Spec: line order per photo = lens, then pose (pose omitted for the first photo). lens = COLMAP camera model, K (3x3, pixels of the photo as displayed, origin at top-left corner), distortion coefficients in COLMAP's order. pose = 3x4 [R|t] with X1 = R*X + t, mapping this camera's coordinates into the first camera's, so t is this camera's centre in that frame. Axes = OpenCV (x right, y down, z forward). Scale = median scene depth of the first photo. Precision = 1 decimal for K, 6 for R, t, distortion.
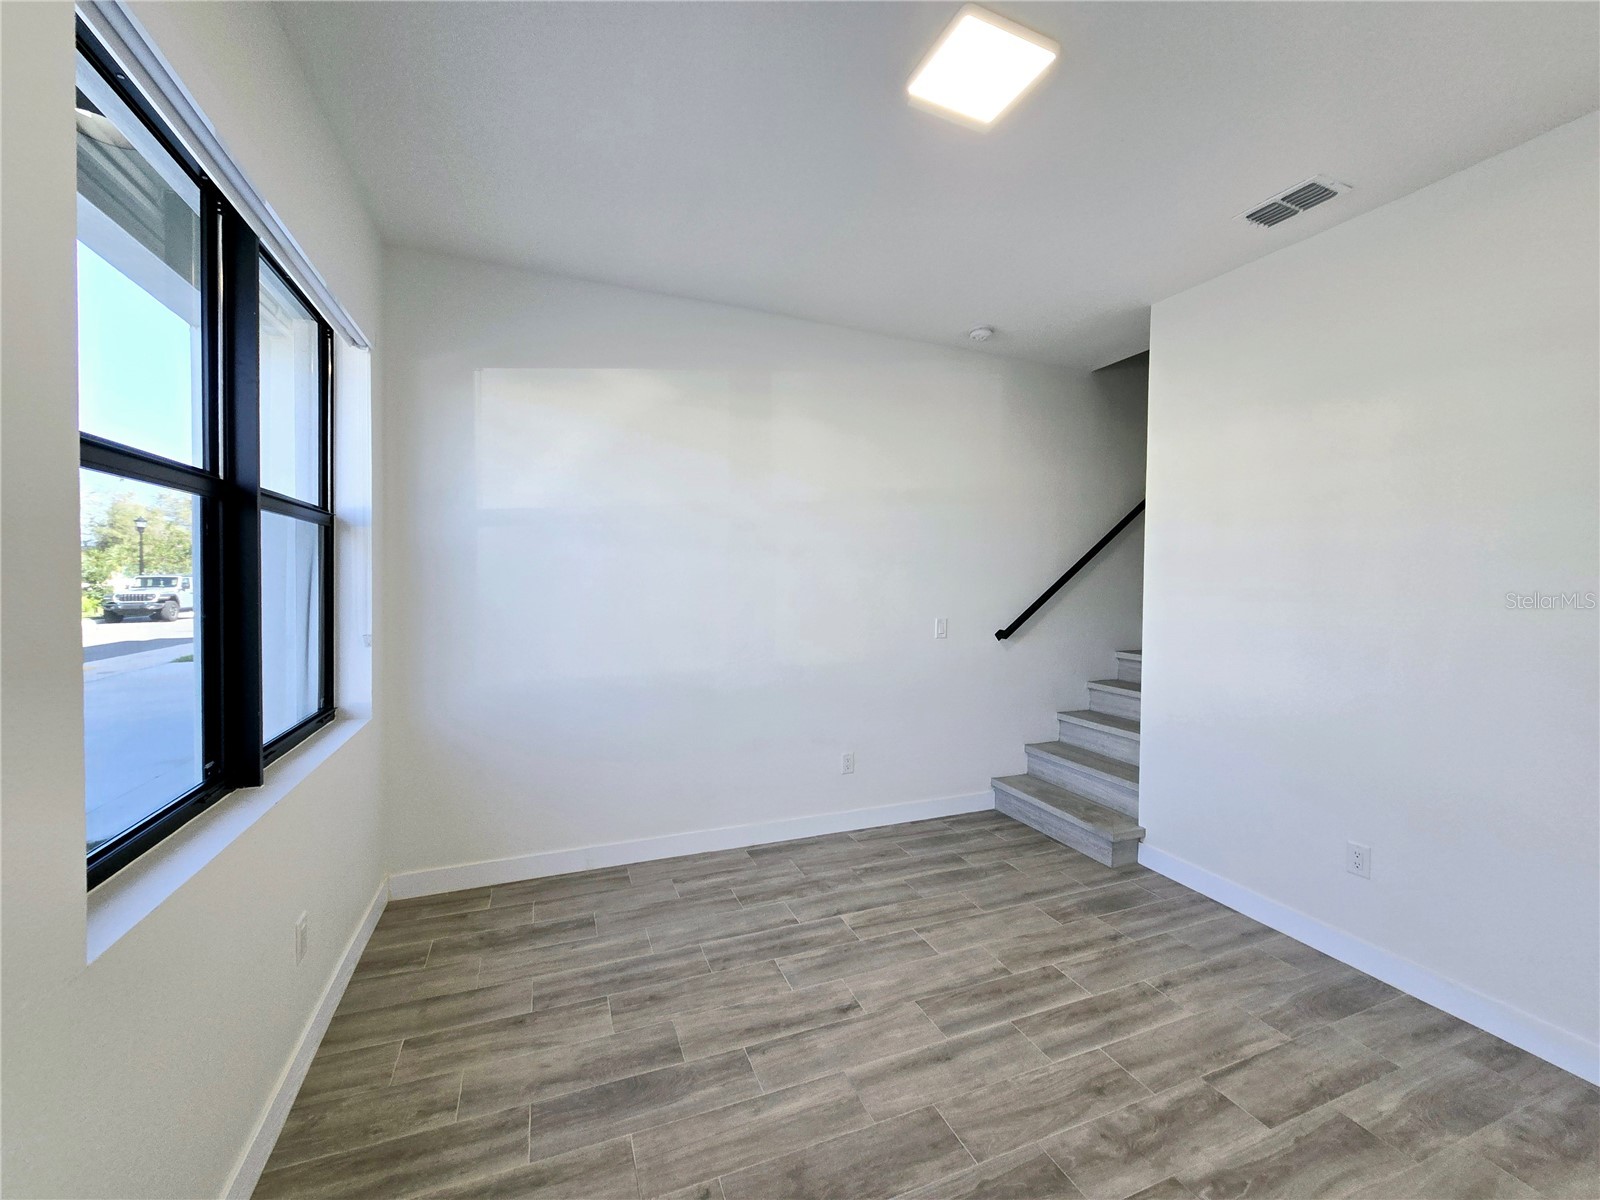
lens RADIAL K [[656.5, 0, 803.0], [0, 656.5, 591.6], [0, 0, 1]] dist [-0.001245, -0.000750]
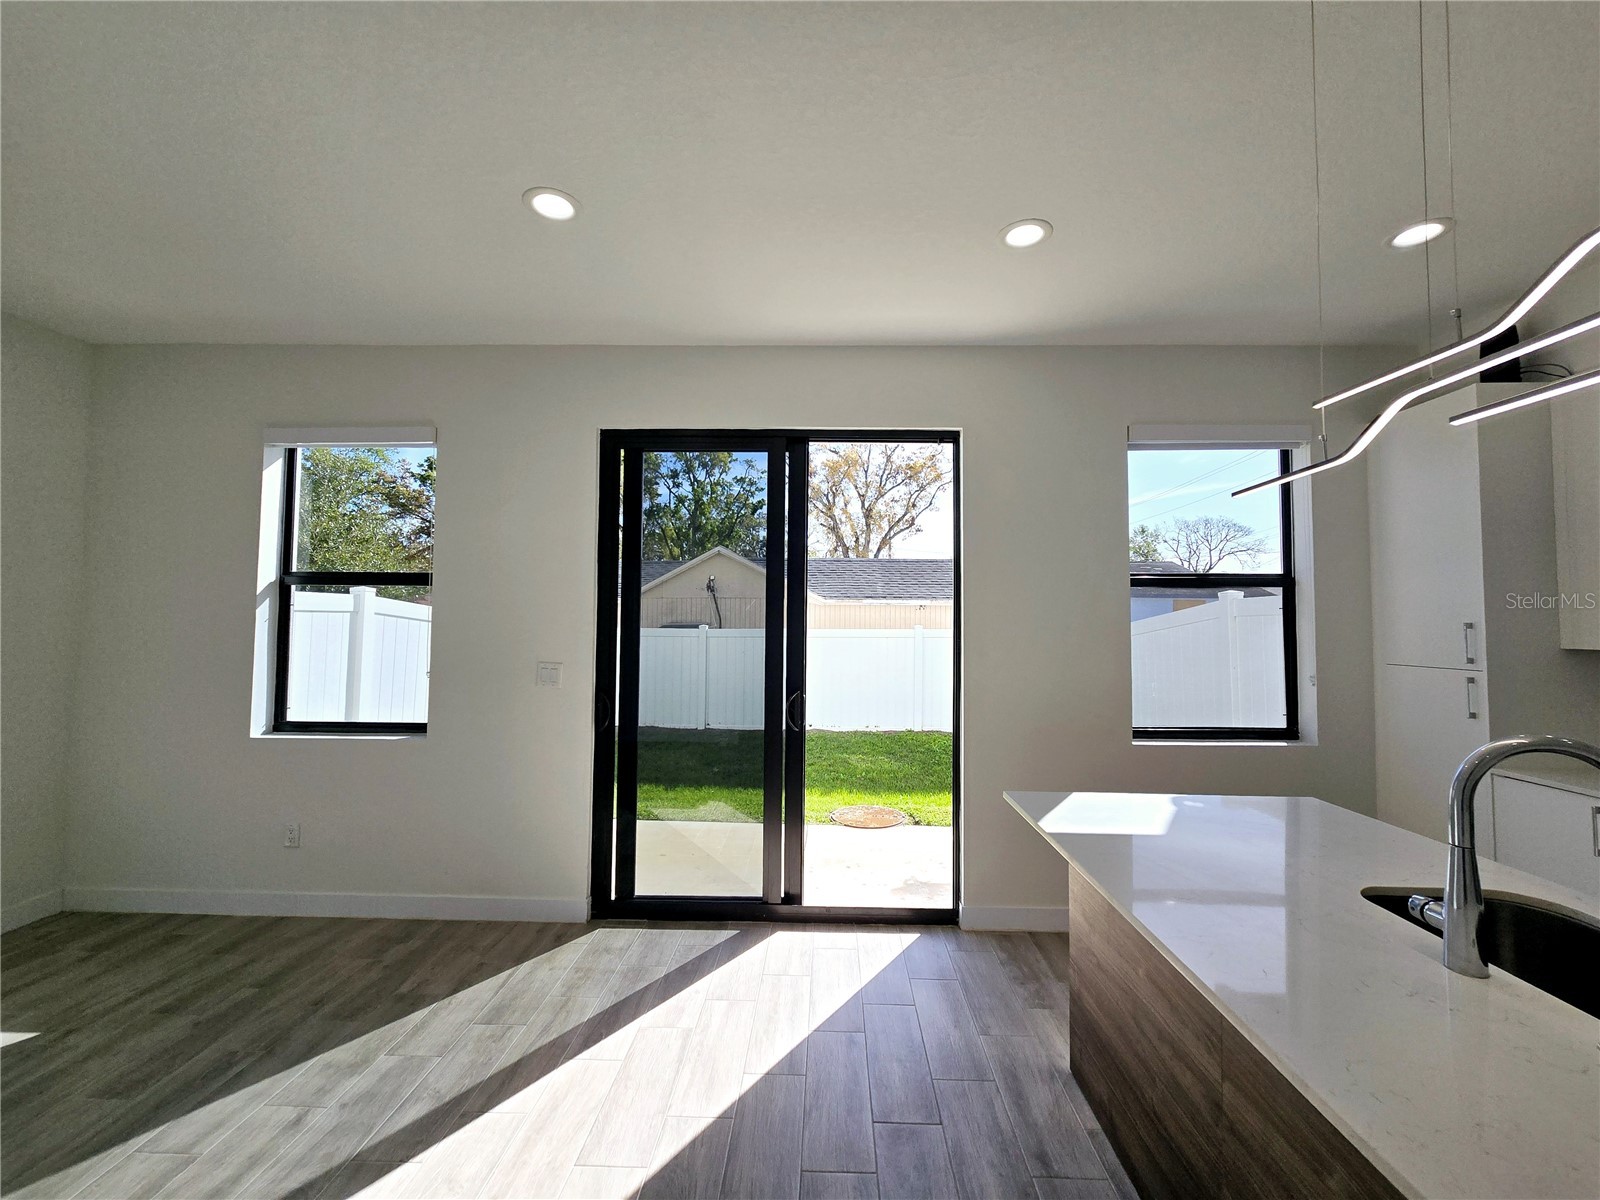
lens RADIAL K [[656.5, 0, 803.6], [0, 656.5, 600.0], [0, 0, 1]] dist [-0.001245, -0.000750]
pose [[-0.406326, -0.052615, -0.912212, 1.595239], [-0.036585, 0.998477, -0.041295, -0.003377], [0.912995, 0.016594, -0.407632, 1.590415]]
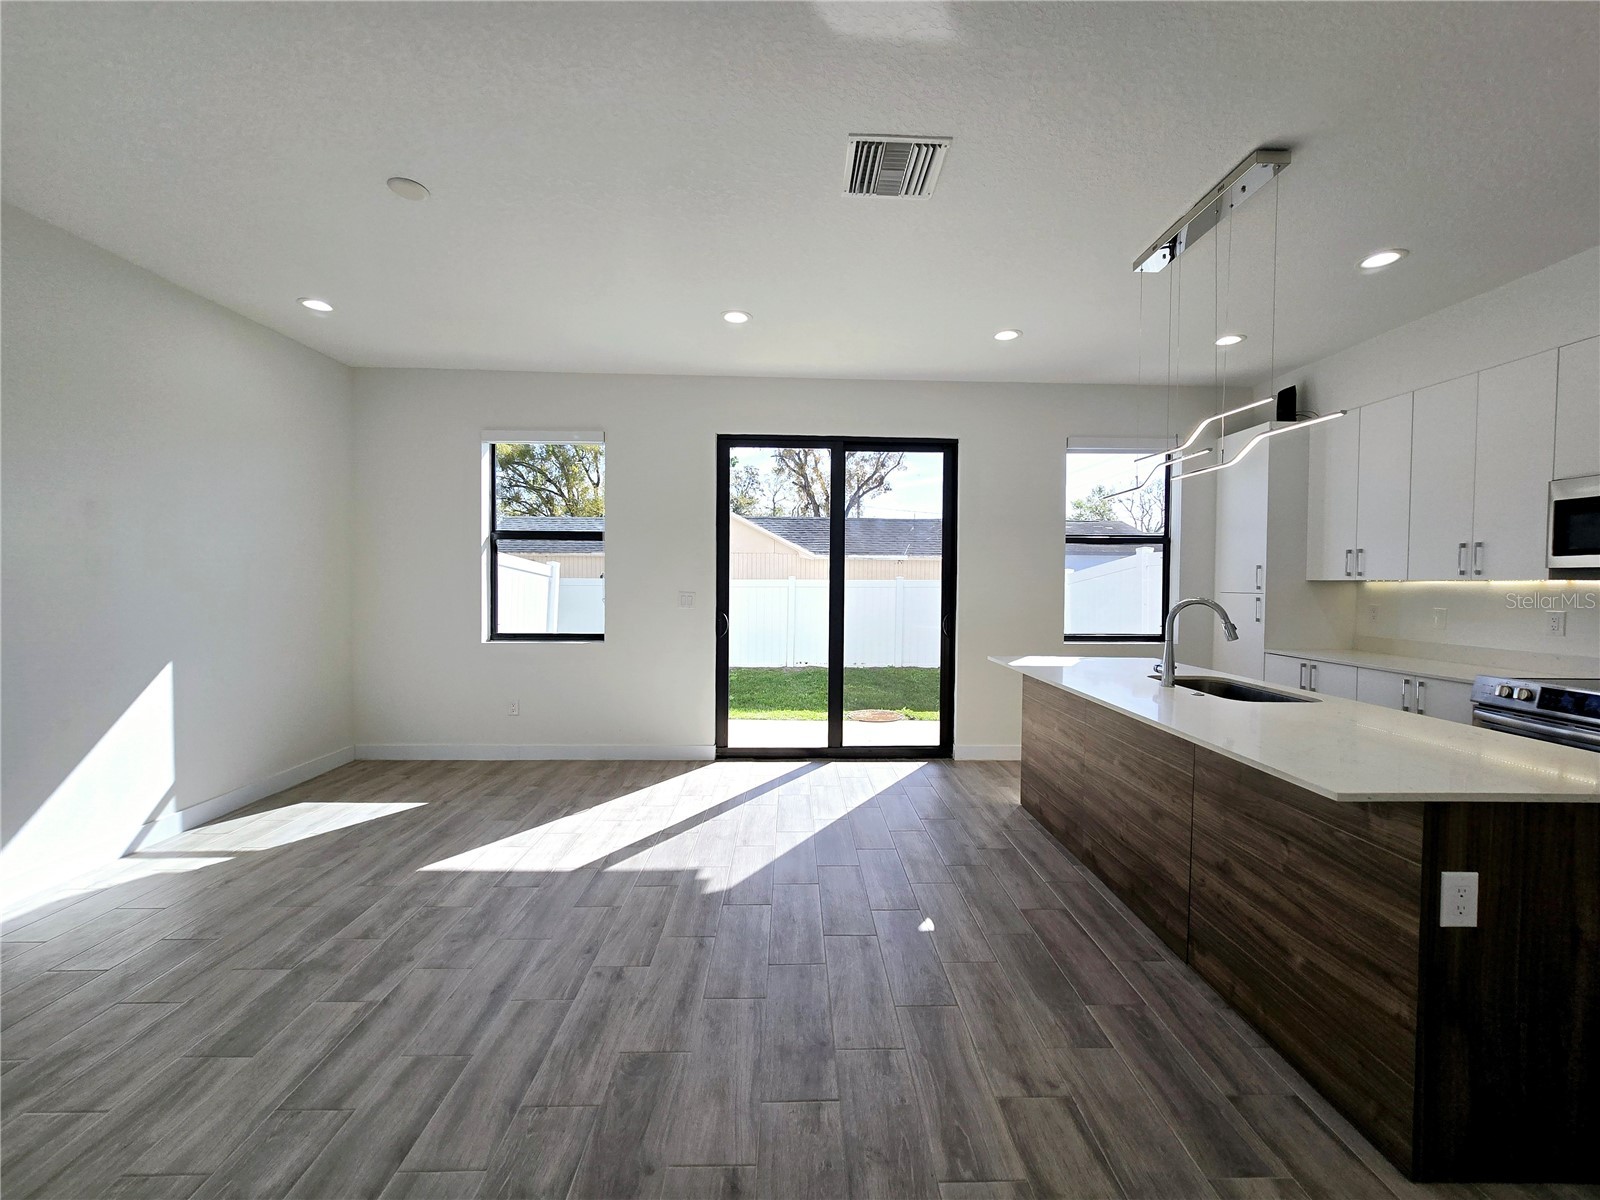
lens RADIAL K [[656.5, 0, 802.0], [0, 656.5, 593.3], [0, 0, 1]] dist [-0.001245, -0.000750]
pose [[-0.357385, -0.002310, -0.933954, 2.473554], [-0.037591, 0.999222, 0.011913, 0.064938], [0.933200, 0.039366, -0.357194, 1.630458]]
